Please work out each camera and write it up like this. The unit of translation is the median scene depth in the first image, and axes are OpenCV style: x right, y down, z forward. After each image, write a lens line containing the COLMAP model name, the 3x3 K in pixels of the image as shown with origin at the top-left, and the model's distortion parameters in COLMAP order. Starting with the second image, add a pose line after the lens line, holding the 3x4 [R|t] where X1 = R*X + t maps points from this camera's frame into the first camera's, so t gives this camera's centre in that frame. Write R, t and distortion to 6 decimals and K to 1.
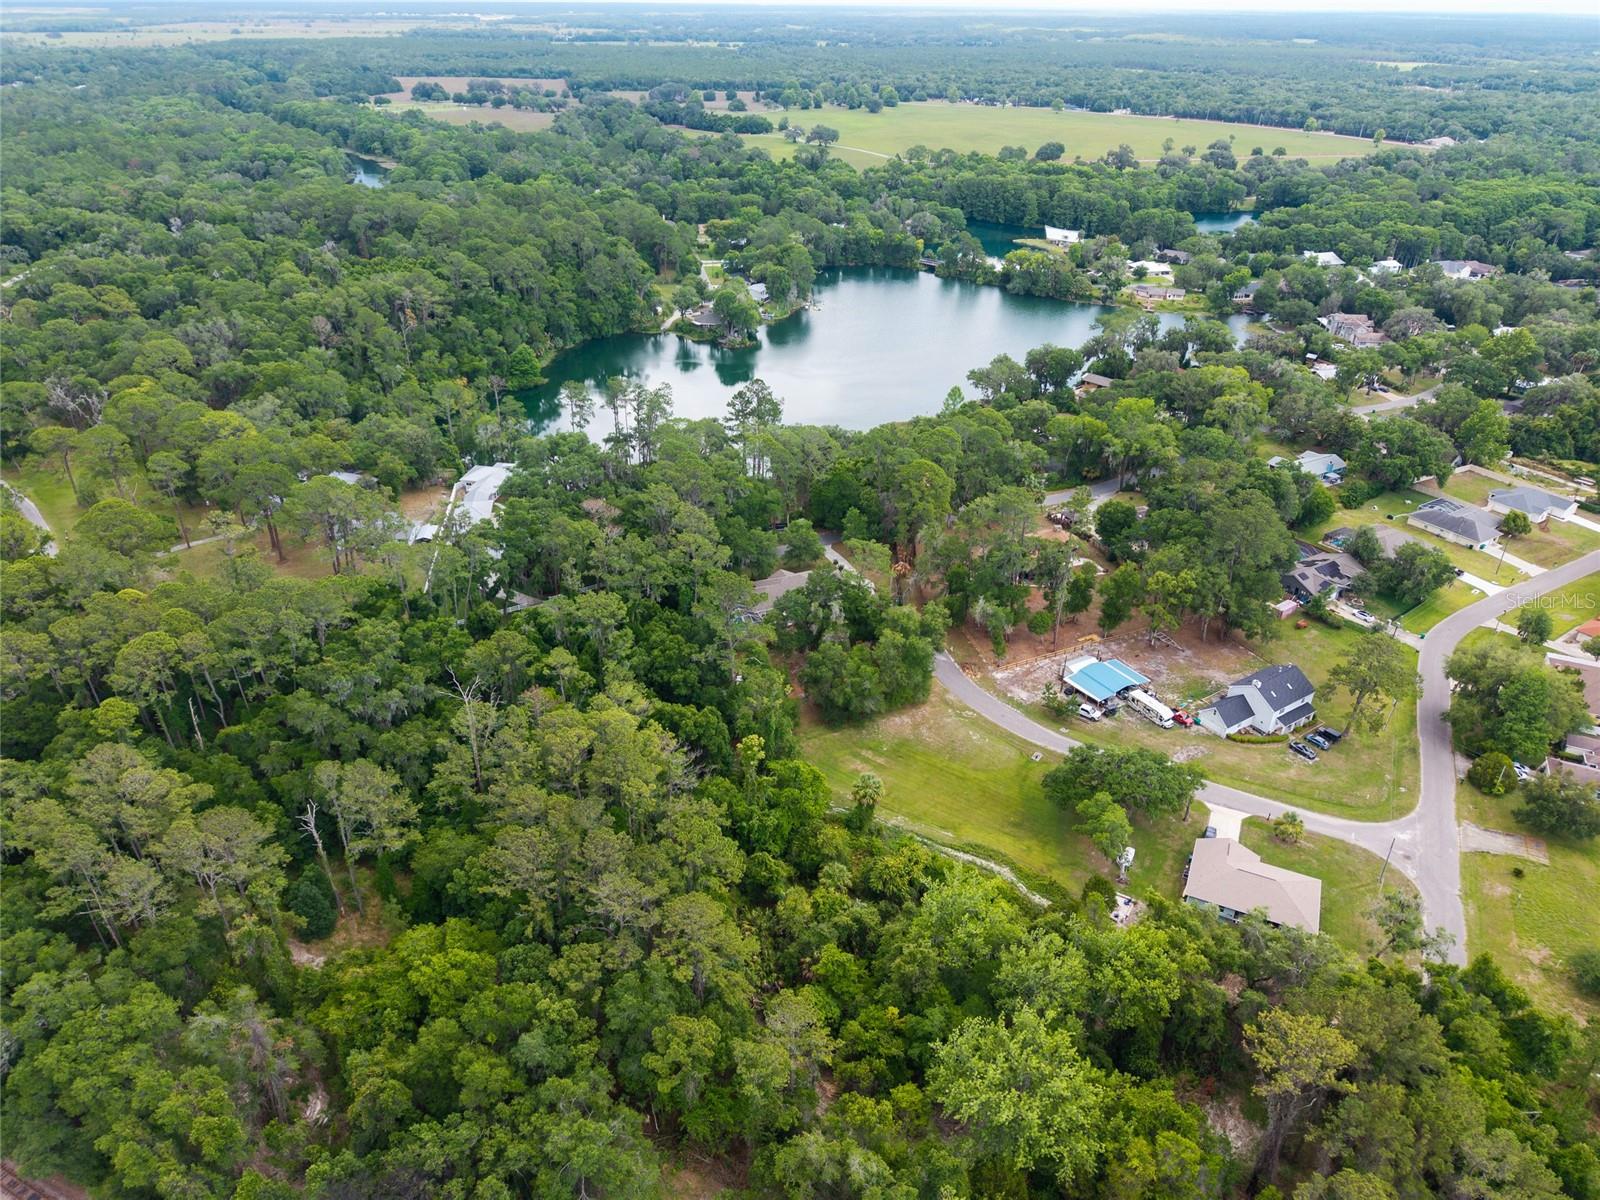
lens RADIAL K [[1094.1, 0, 793.0], [0, 1094.1, 561.4], [0, 0, 1]] dist [0.033888, -0.077612]
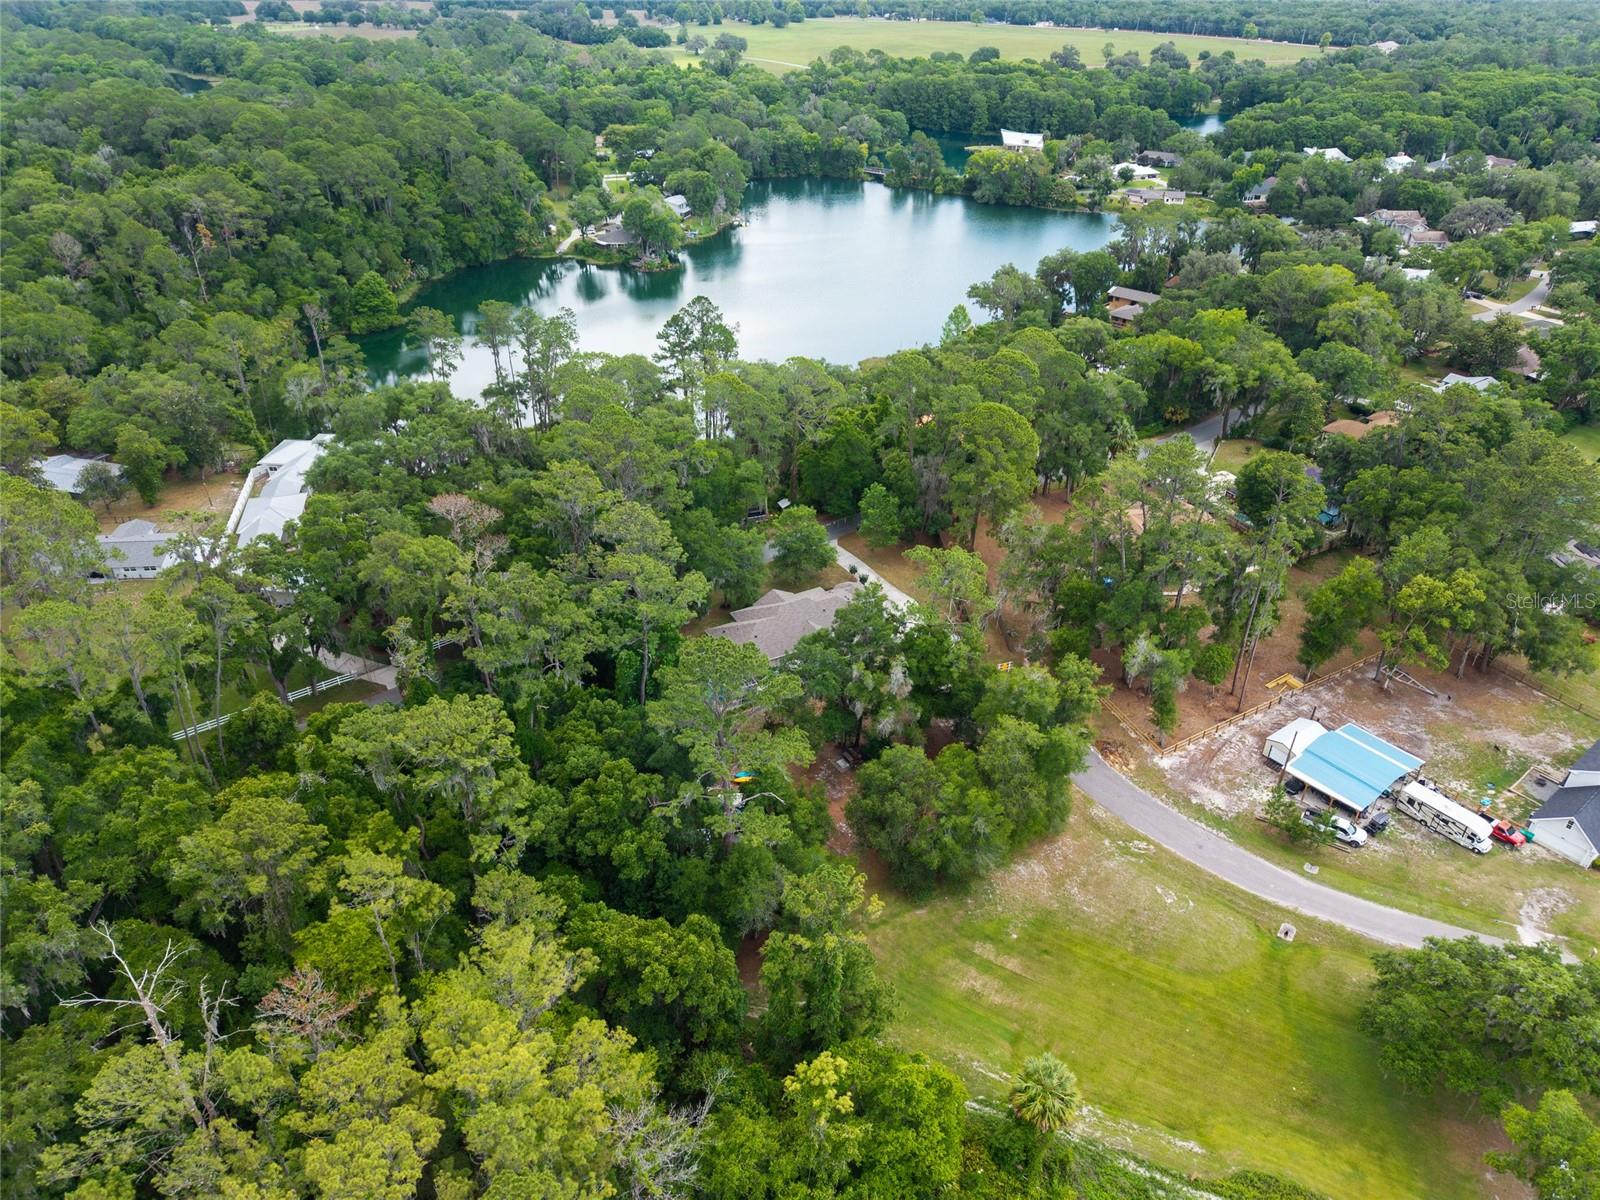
lens RADIAL K [[1122.2, 0, 800.0], [0, 1122.2, 600.0], [0, 0, 1]] dist [-0.001282, -0.002971]
pose [[0.995776, -0.051427, 0.076064, -0.022423], [0.045801, 0.996210, 0.073950, -0.016688], [-0.079579, -0.070154, 0.994357, 0.184191]]
